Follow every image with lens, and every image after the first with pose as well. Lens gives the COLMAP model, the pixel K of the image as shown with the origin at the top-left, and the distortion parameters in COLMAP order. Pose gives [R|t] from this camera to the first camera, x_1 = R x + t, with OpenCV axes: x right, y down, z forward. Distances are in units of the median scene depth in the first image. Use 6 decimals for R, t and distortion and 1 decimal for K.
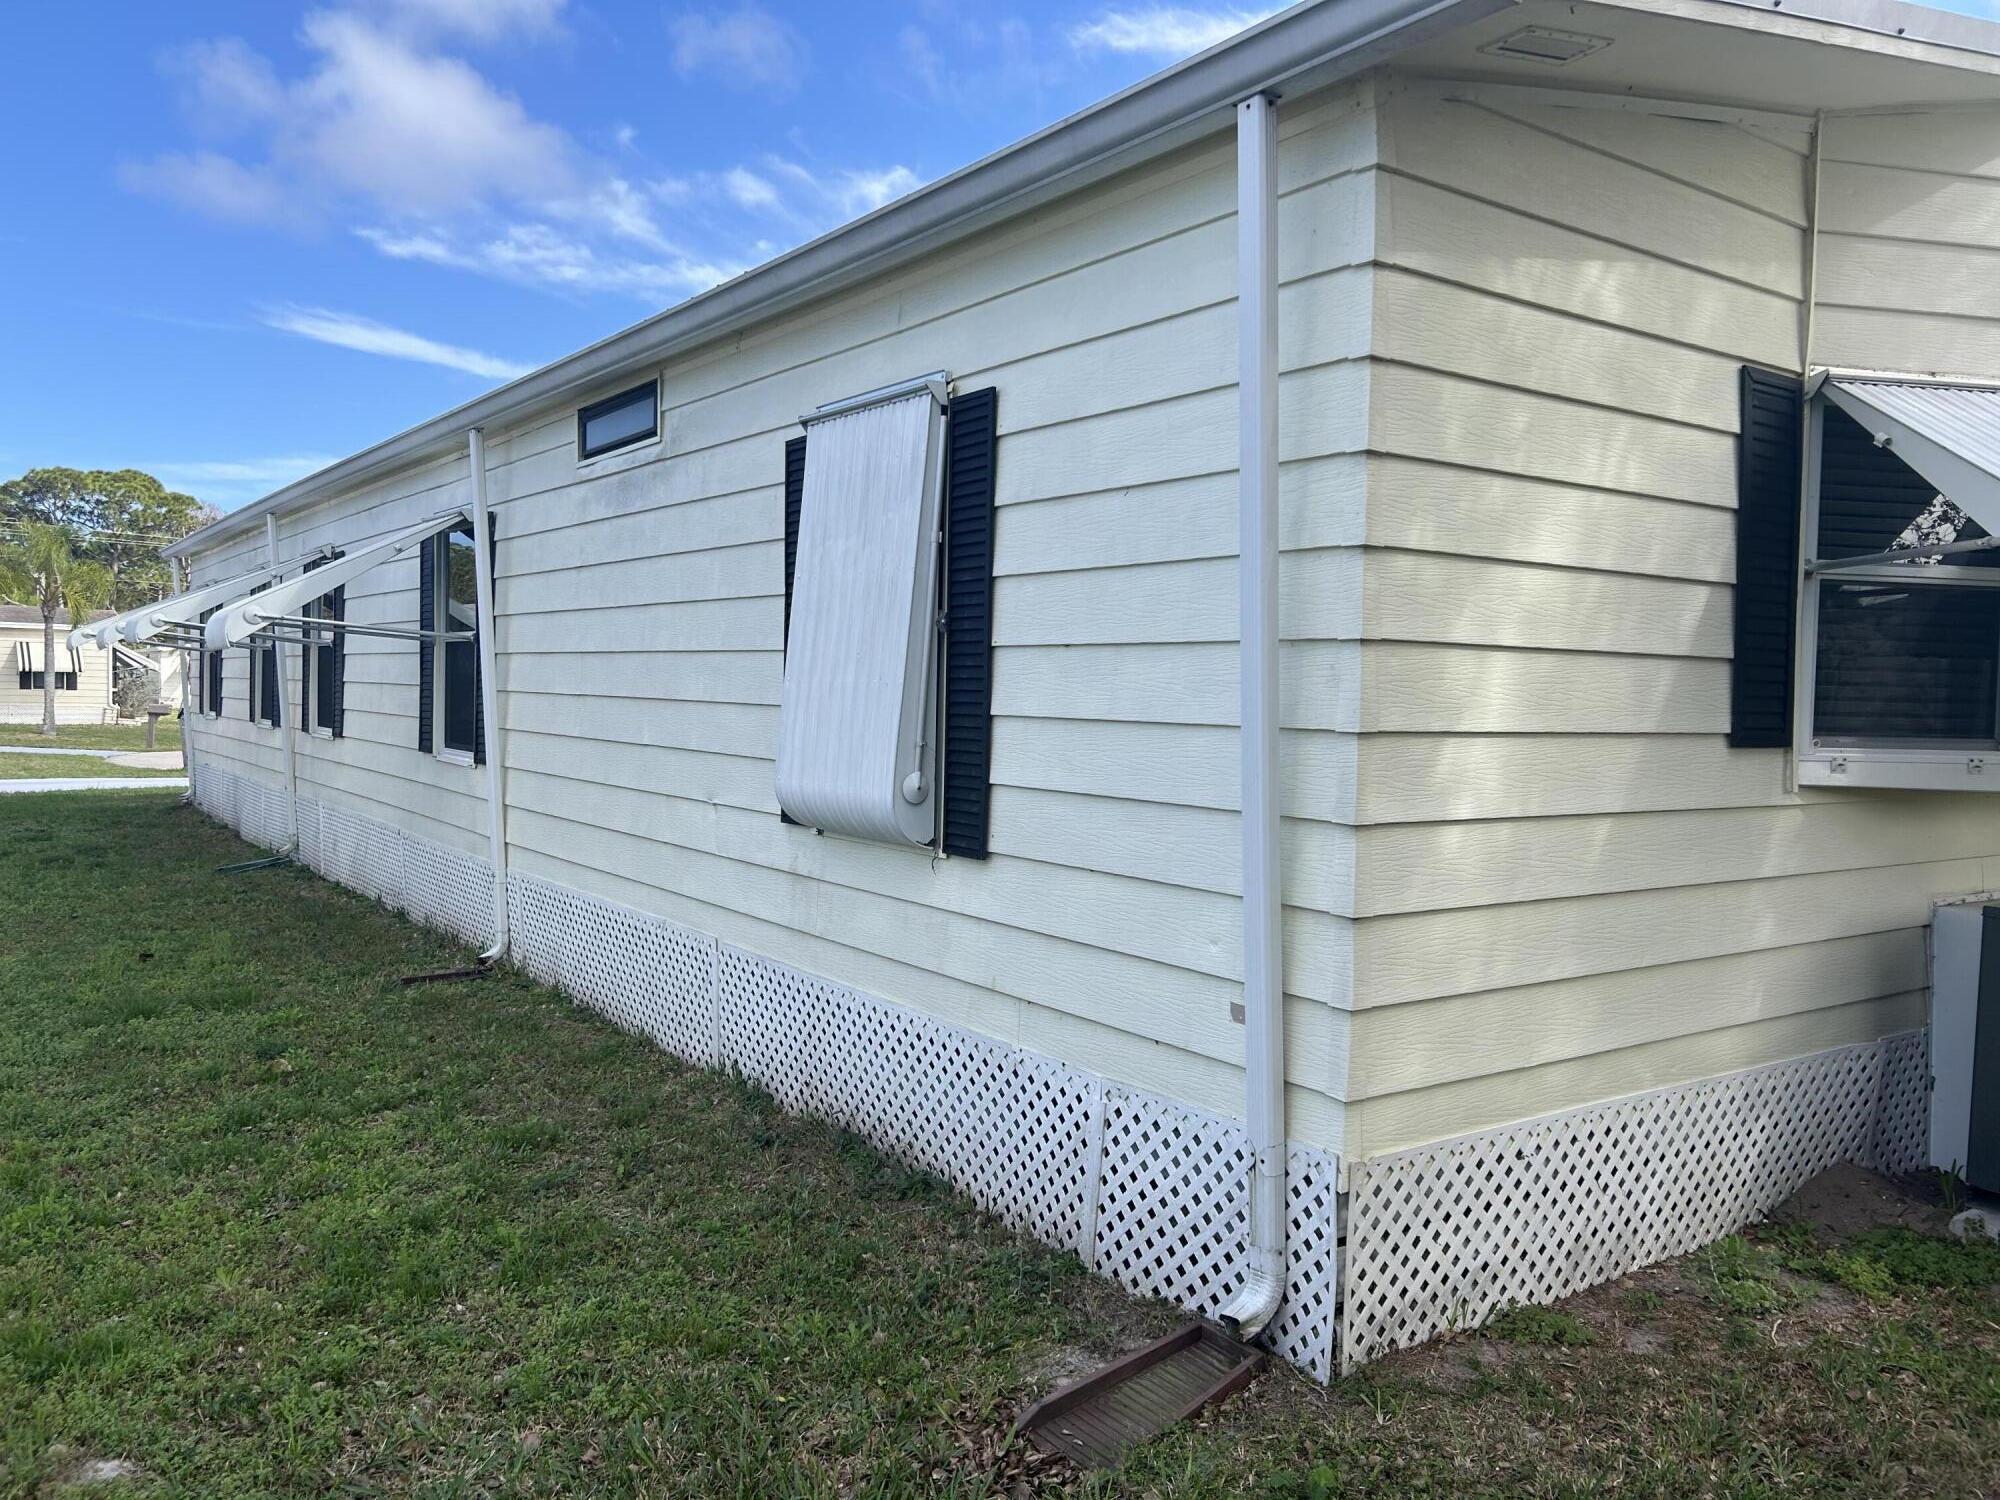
lens RADIAL K [[1510.8, 0, 984.5], [0, 1510.8, 744.9], [0, 0, 1]] dist [0.045969, -0.047439]
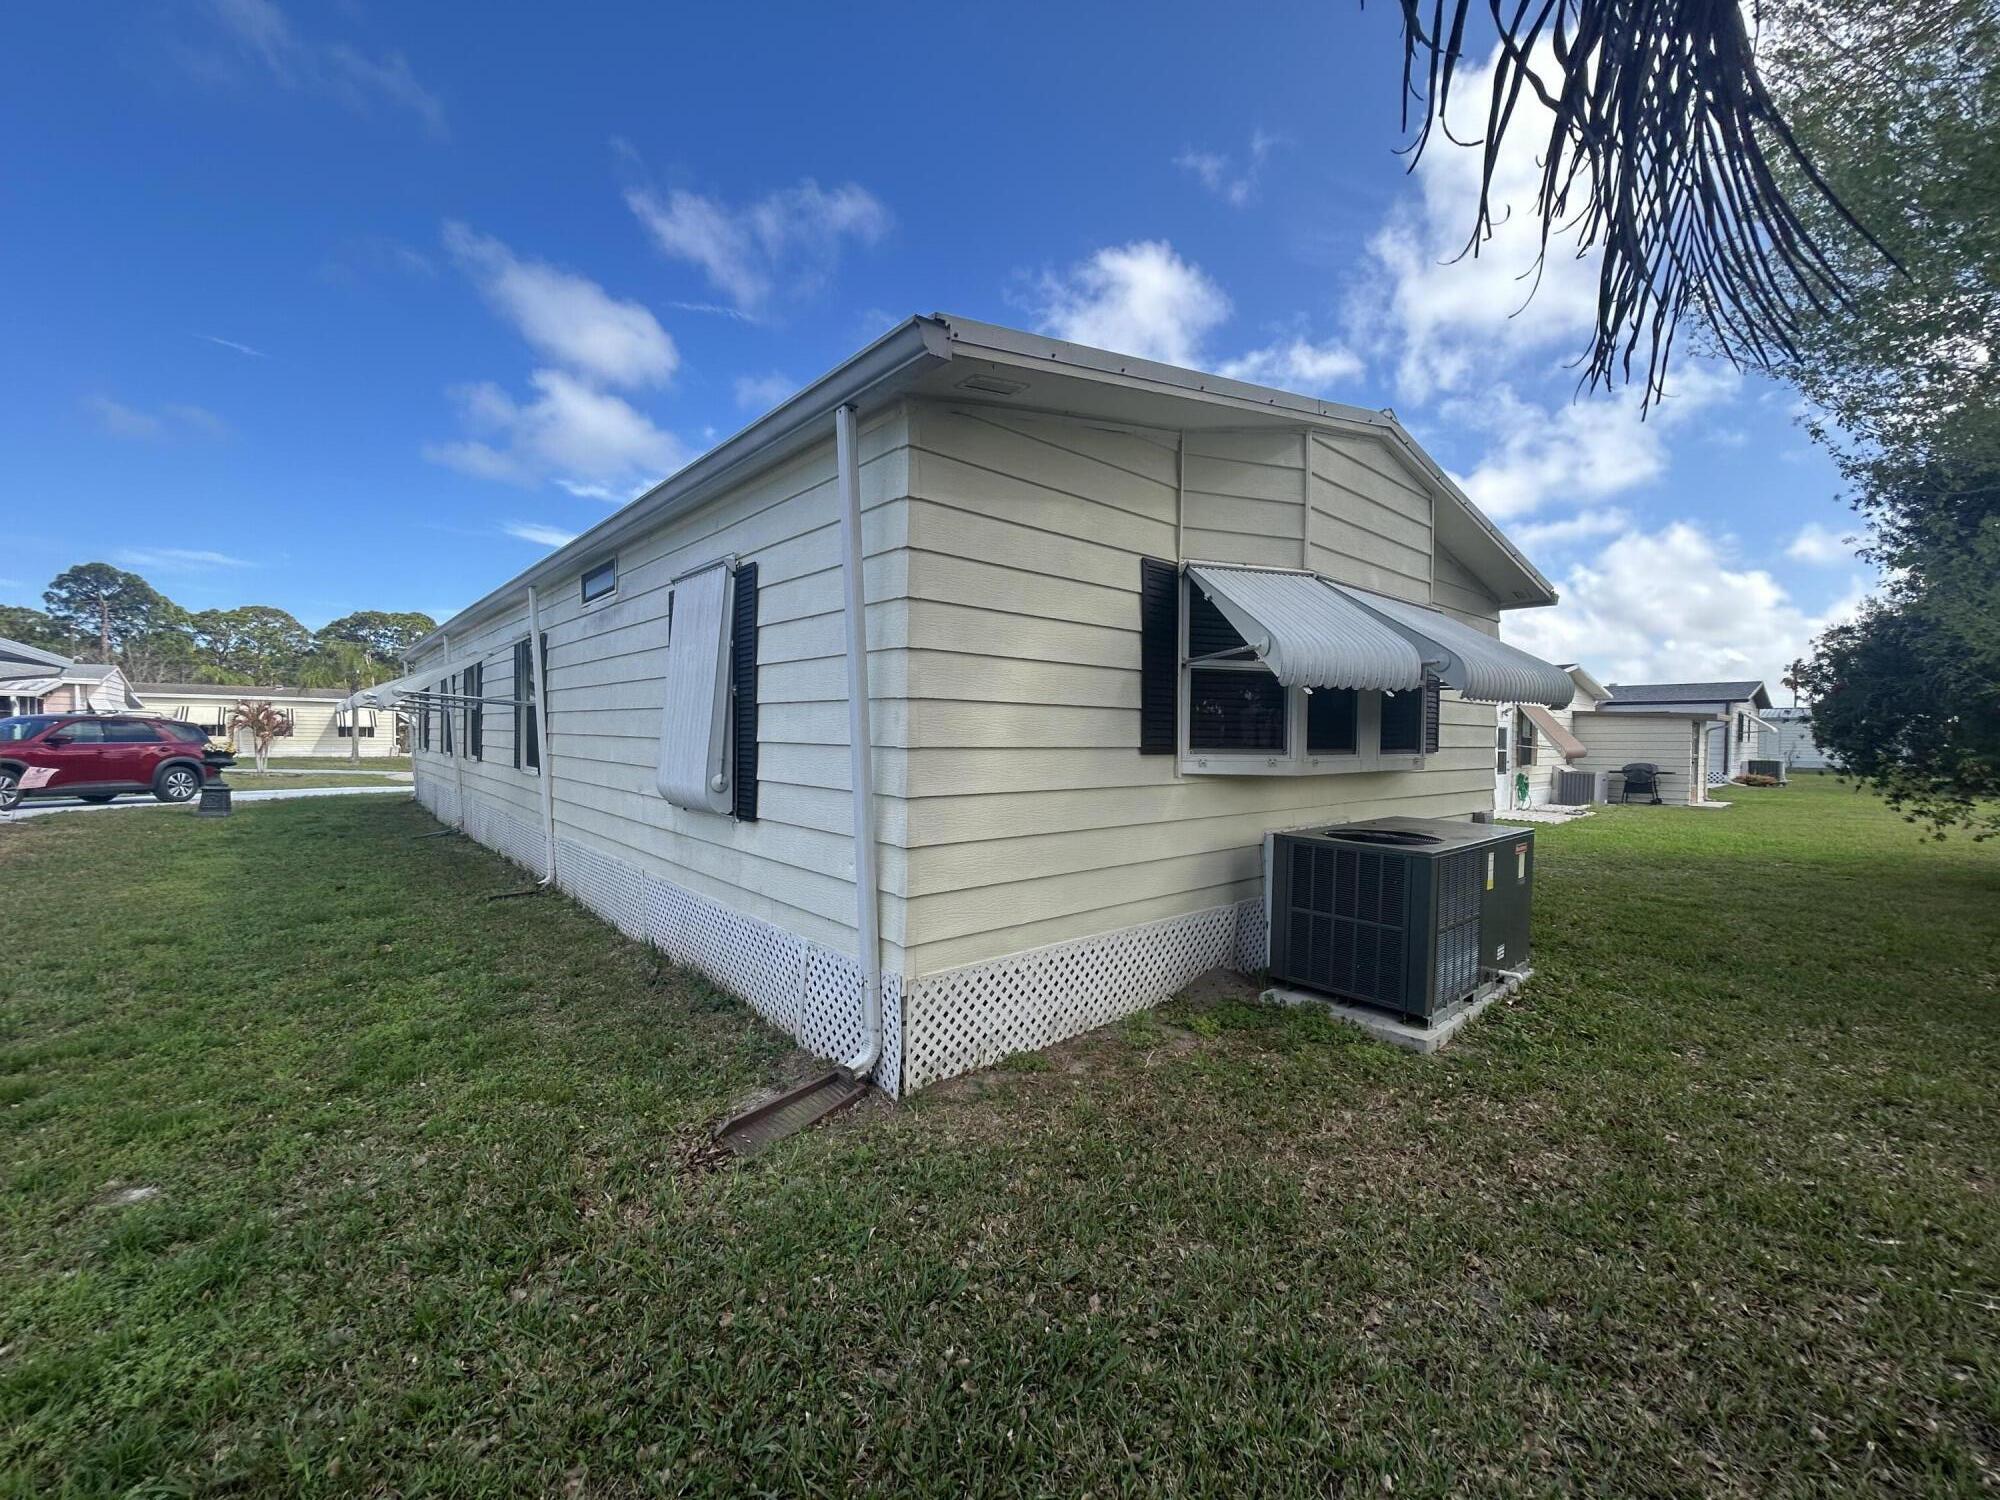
lens RADIAL K [[806.5, 0, 1000.0], [0, 806.5, 750.0], [0, 0, 1]] dist [0.001804, 0.000020]
pose [[0.993971, -0.010884, 0.109099, 0.213596], [0.012503, 0.999821, -0.014169, 0.008394], [-0.108926, 0.015448, 0.993930, 0.004702]]
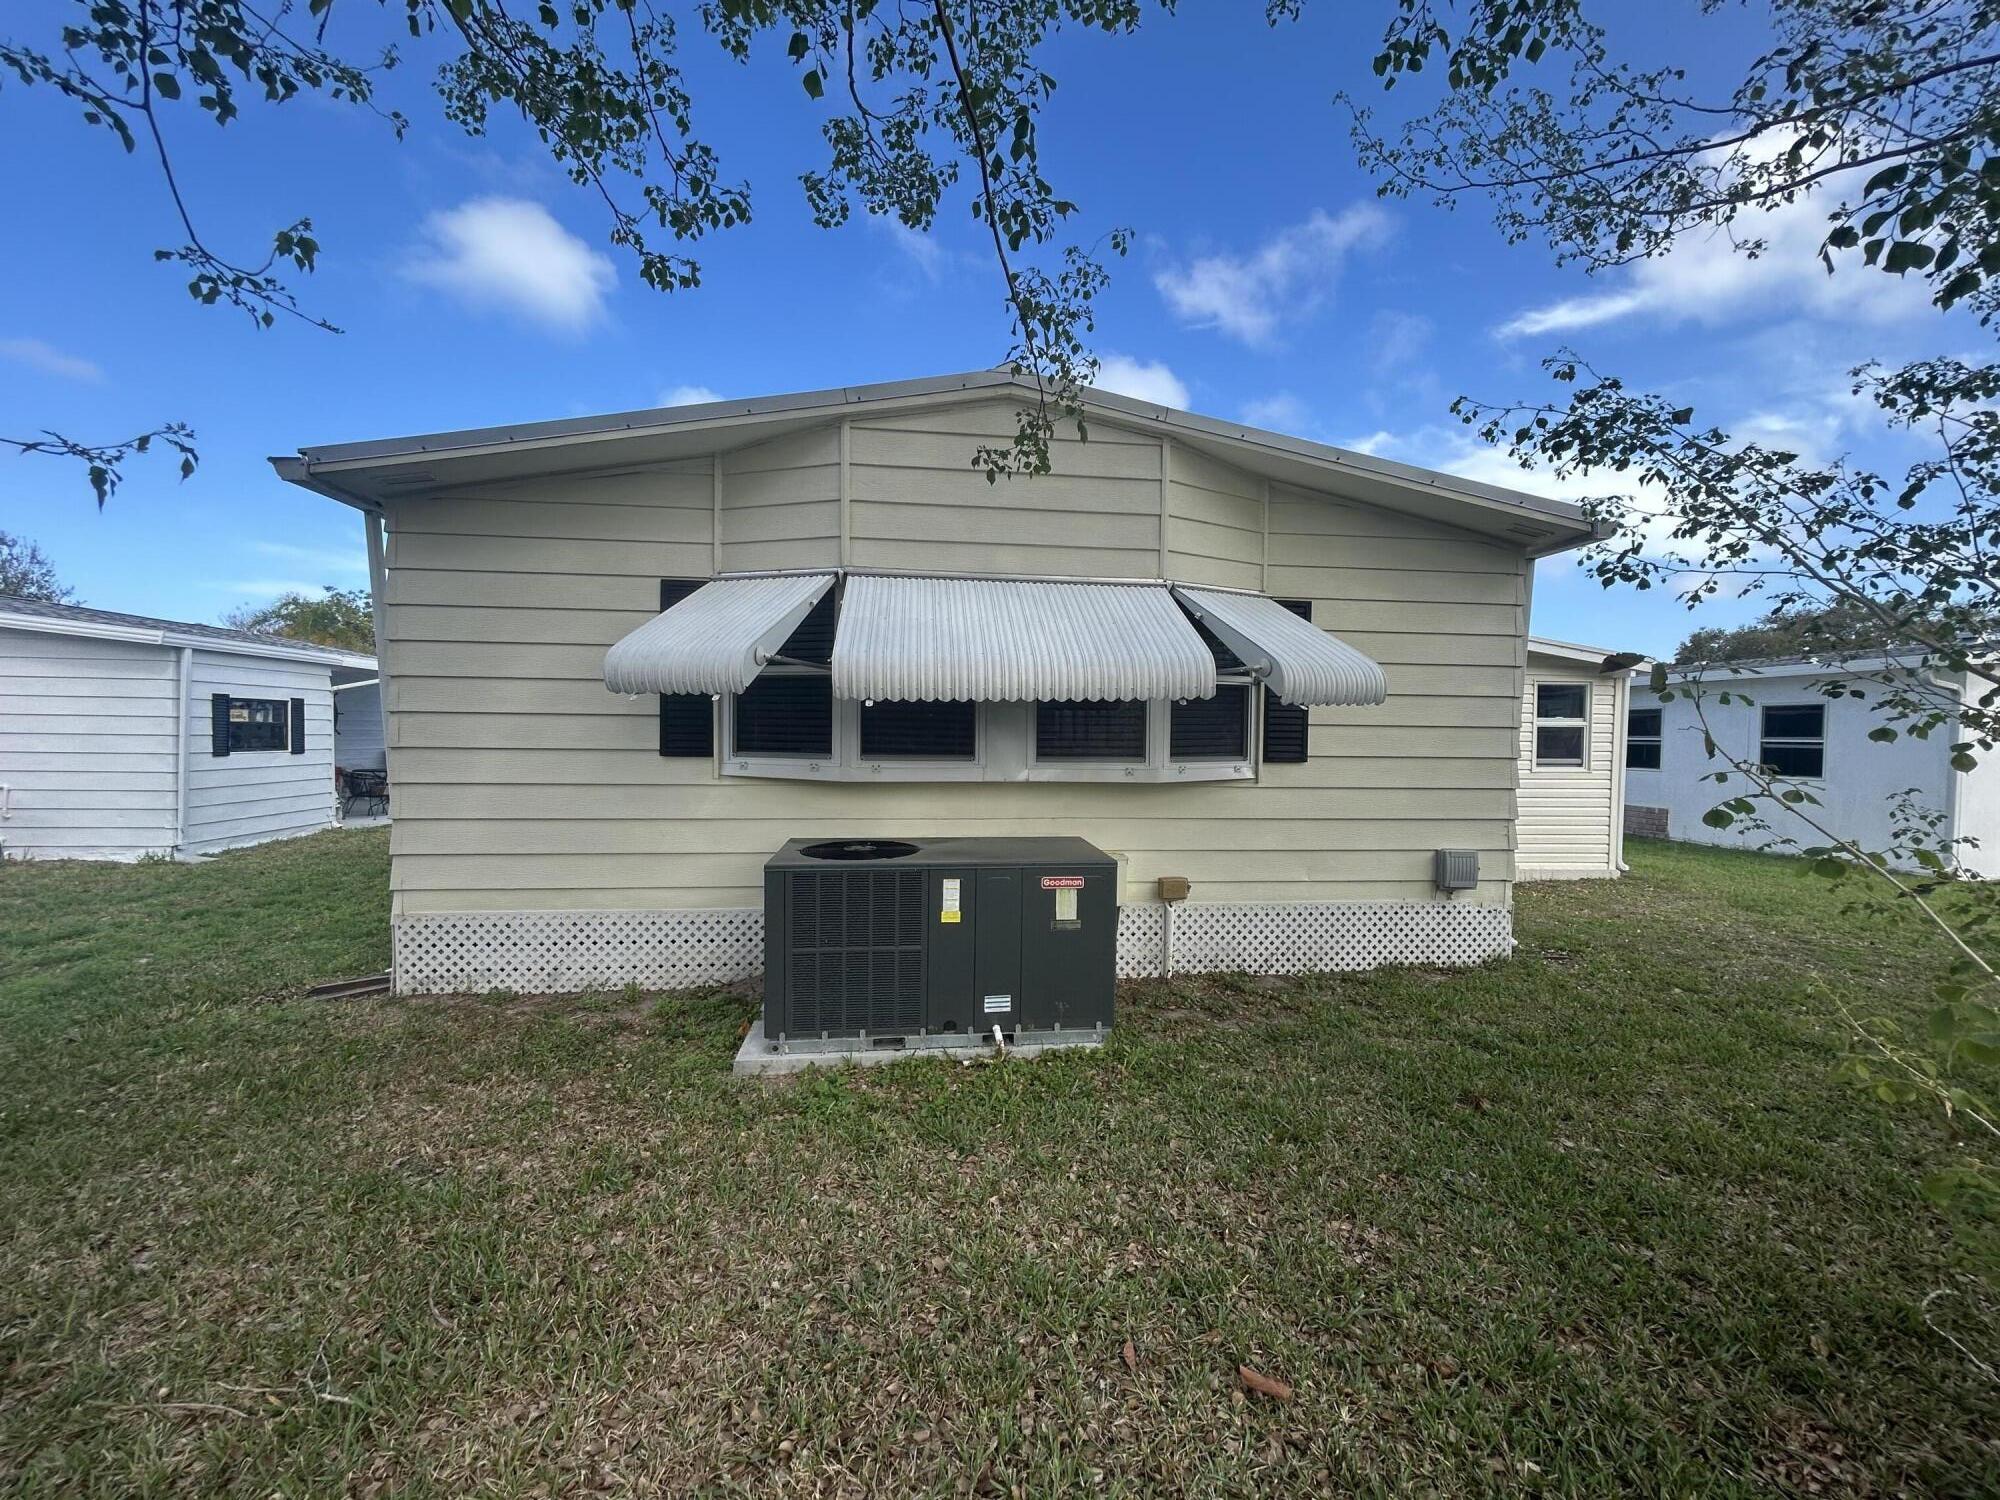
lens RADIAL K [[806.5, 0, 1000.0], [0, 806.5, 750.0], [0, 0, 1]] dist [0.001804, 0.000020]
pose [[0.871713, -0.002201, -0.490012, 1.563064], [-0.010471, 0.999678, -0.023119, 0.014805], [0.489905, 0.025284, 0.871409, 0.256930]]
